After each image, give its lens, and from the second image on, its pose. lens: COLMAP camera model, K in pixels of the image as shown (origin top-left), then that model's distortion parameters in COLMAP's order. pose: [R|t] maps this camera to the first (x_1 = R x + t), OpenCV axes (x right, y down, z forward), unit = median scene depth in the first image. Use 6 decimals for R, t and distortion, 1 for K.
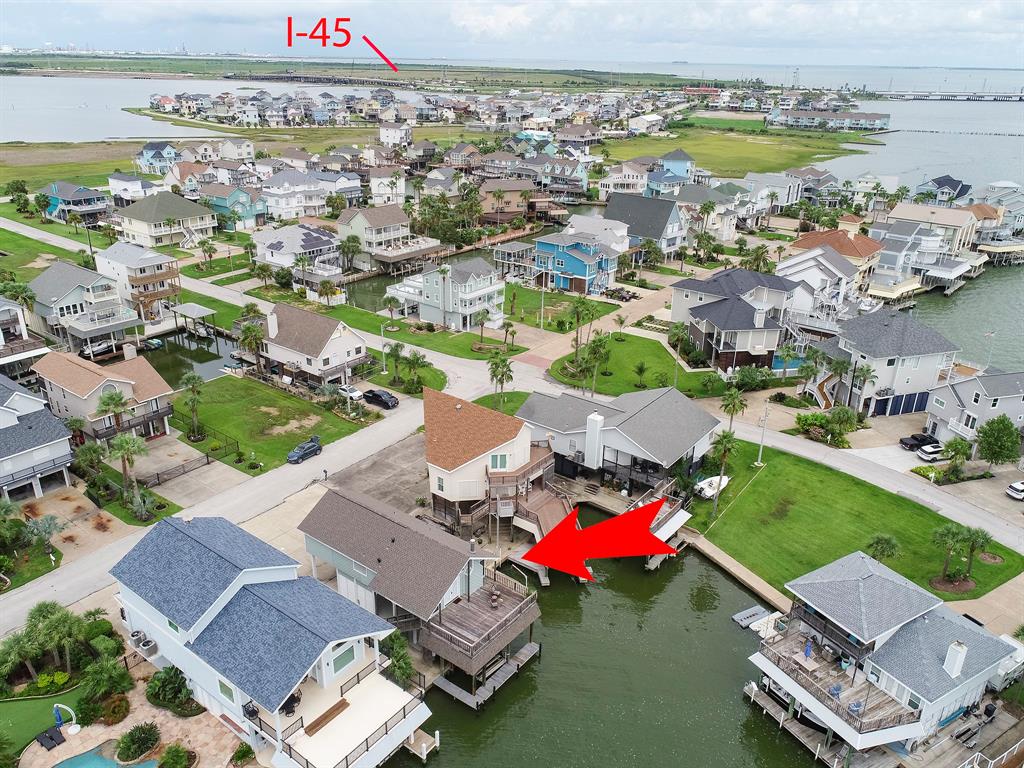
lens RADIAL K [[769.3, 0, 511.8], [0, 769.3, 383.3], [0, 0, 1]] dist [0.005579, 0.004487]
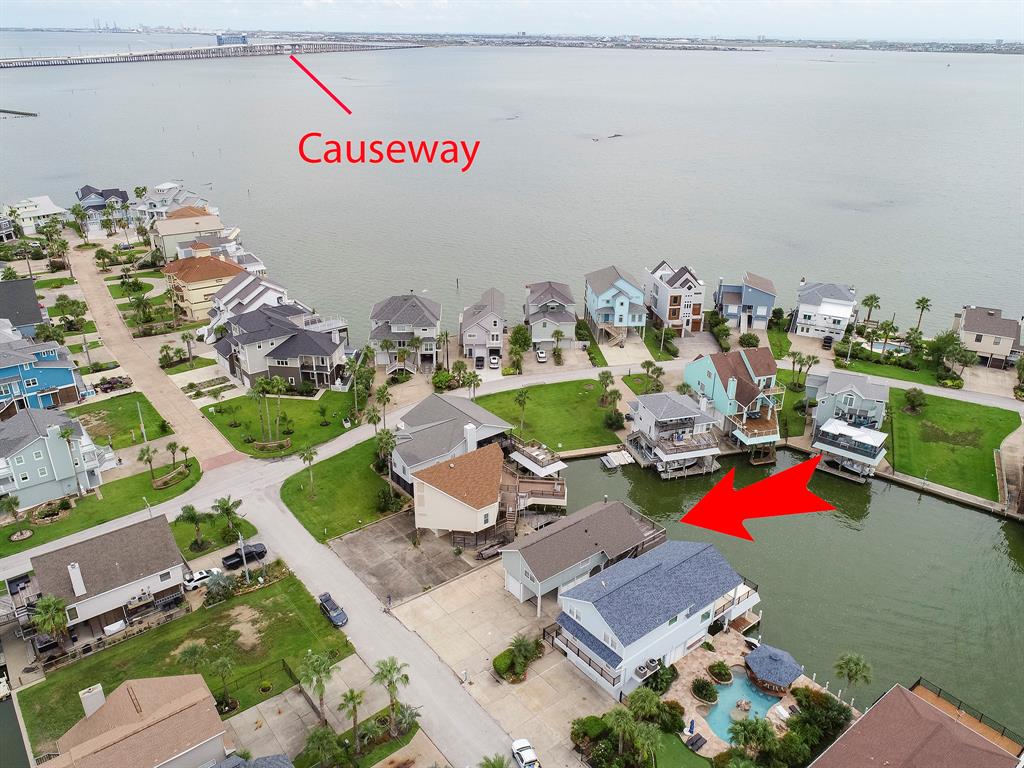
lens RADIAL K [[769.3, 0, 513.9], [0, 769.3, 384.7], [0, 0, 1]] dist [0.005579, 0.004487]
pose [[0.242551, -0.415261, 0.876771, -0.743767], [0.370017, 0.875040, 0.312079, -0.299254], [-0.896803, 0.248725, 0.365895, 0.289034]]
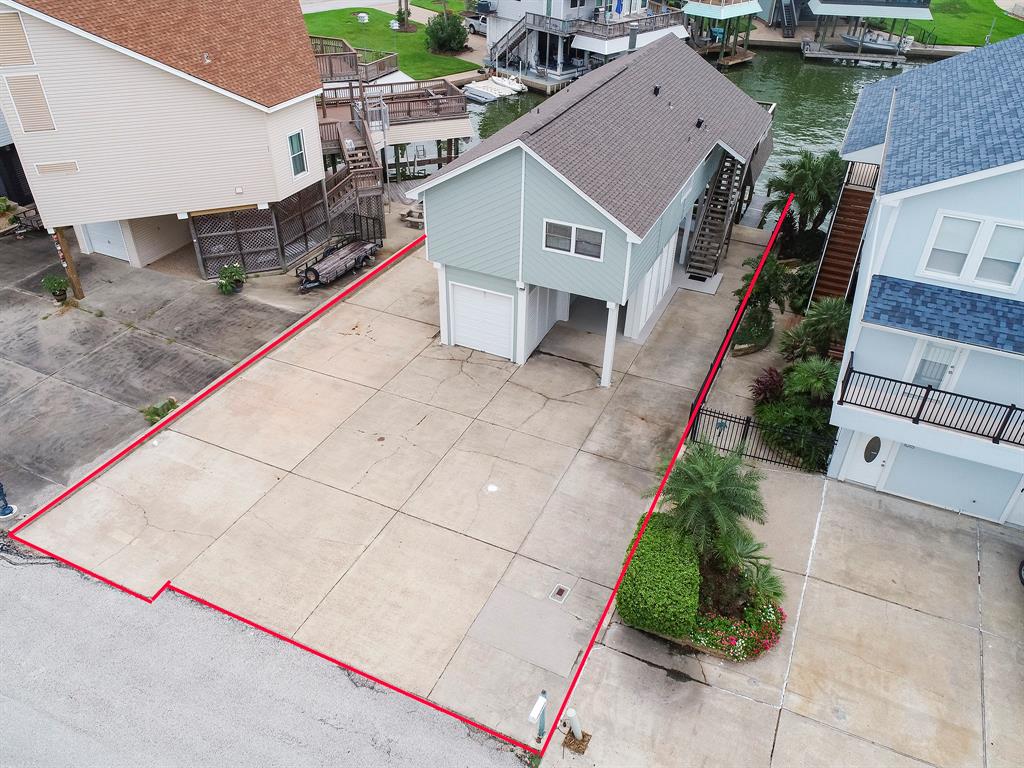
lens RADIAL K [[769.3, 0, 509.0], [0, 769.3, 386.6], [0, 0, 1]] dist [0.005579, 0.004487]
pose [[-0.216535, -0.581246, 0.784389, -0.327510], [0.366935, 0.696088, 0.617107, 0.006009], [-0.904694, 0.421445, 0.062552, 0.617318]]
